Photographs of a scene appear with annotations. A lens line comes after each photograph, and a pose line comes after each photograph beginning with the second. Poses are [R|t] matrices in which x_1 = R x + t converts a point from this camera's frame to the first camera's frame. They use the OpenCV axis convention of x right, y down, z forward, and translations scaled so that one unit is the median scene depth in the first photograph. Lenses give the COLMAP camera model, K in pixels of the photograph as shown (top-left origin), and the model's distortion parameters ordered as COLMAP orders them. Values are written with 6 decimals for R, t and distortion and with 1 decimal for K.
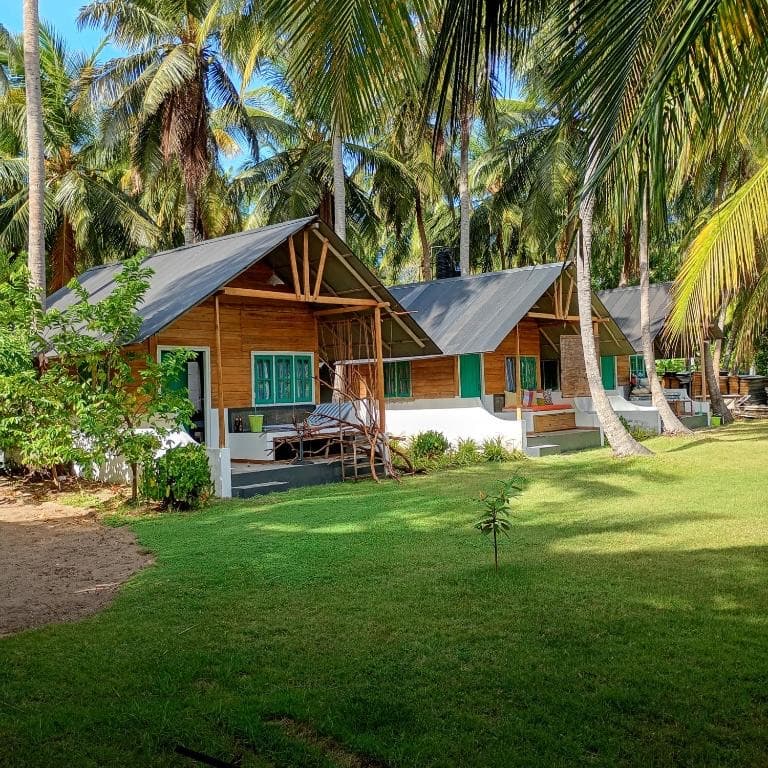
lens RADIAL K [[845.1, 0, 384.0], [0, 845.1, 384.0], [0, 0, 1]] dist [0.048895, -0.027096]
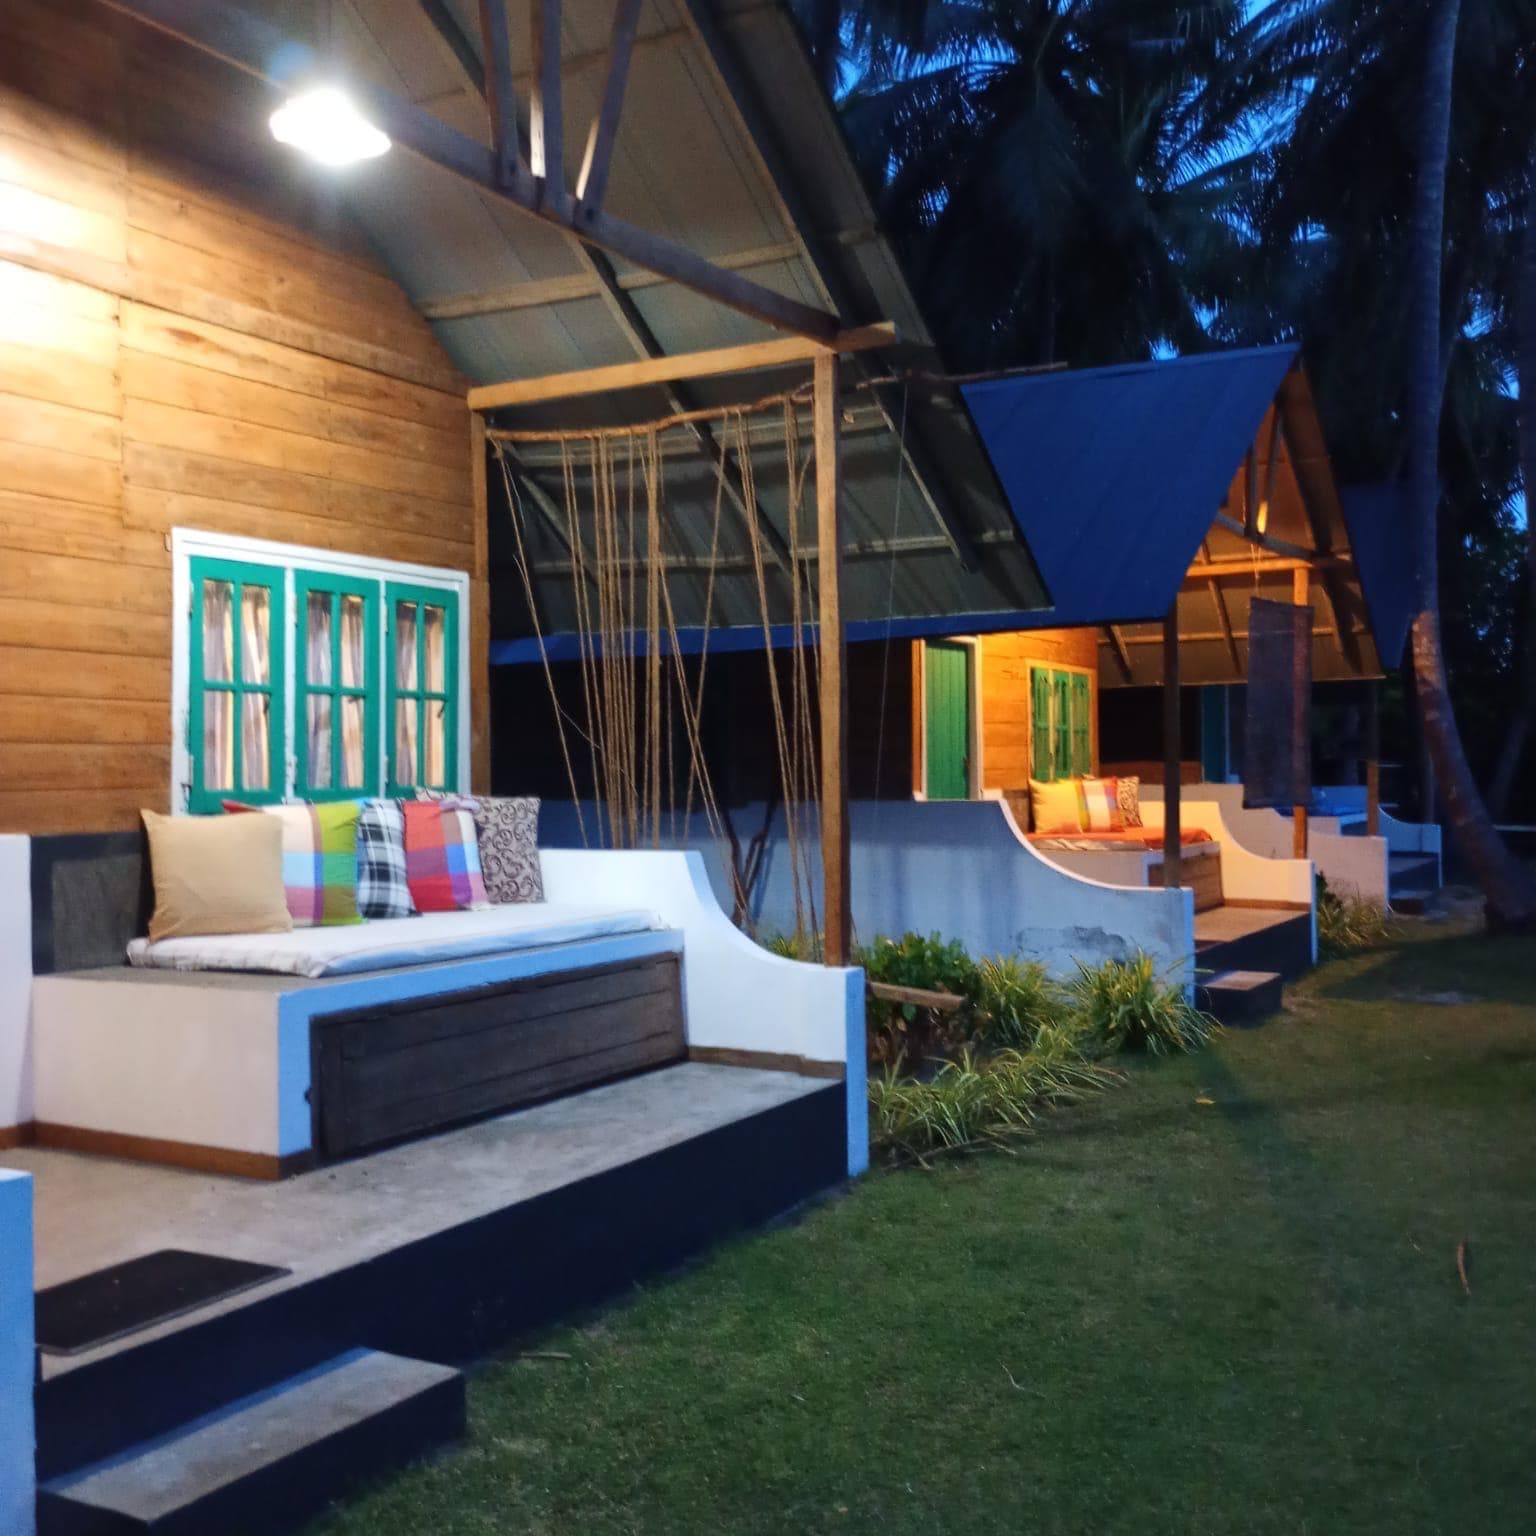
lens RADIAL K [[1690.2, 0, 768.0], [0, 1690.2, 768.0], [0, 0, 1]] dist [0.048895, -0.027096]
pose [[0.973831, 0.039609, 0.223796, -0.110632], [-0.041608, 0.999125, 0.004221, 0.006491], [-0.223433, -0.013422, 0.974627, 0.601115]]
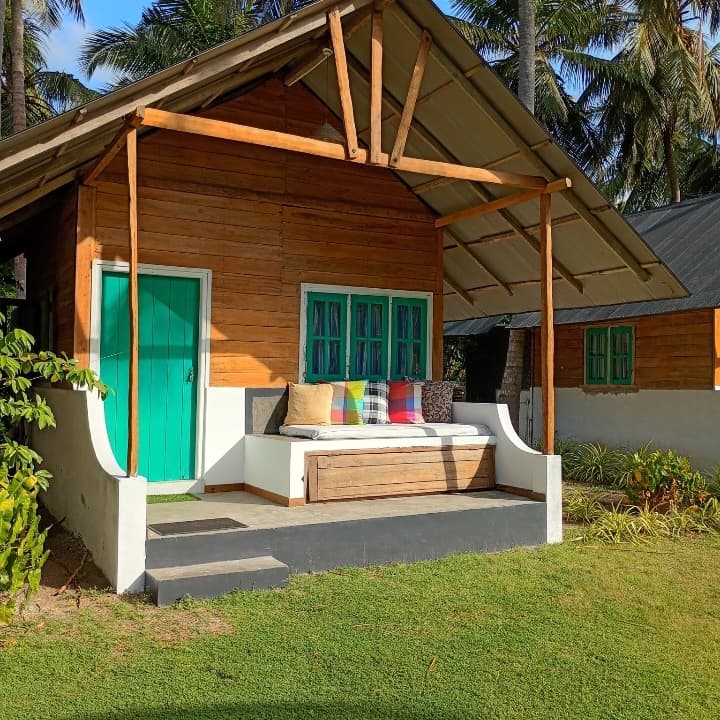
lens RADIAL K [[792.3, 0, 360.0], [0, 792.3, 360.0], [0, 0, 1]] dist [0.048895, -0.027096]
pose [[0.946113, 0.041378, -0.321184, 0.041038], [-0.044293, 0.999017, -0.001773, 0.008584], [0.320795, 0.015903, 0.947015, 0.537070]]
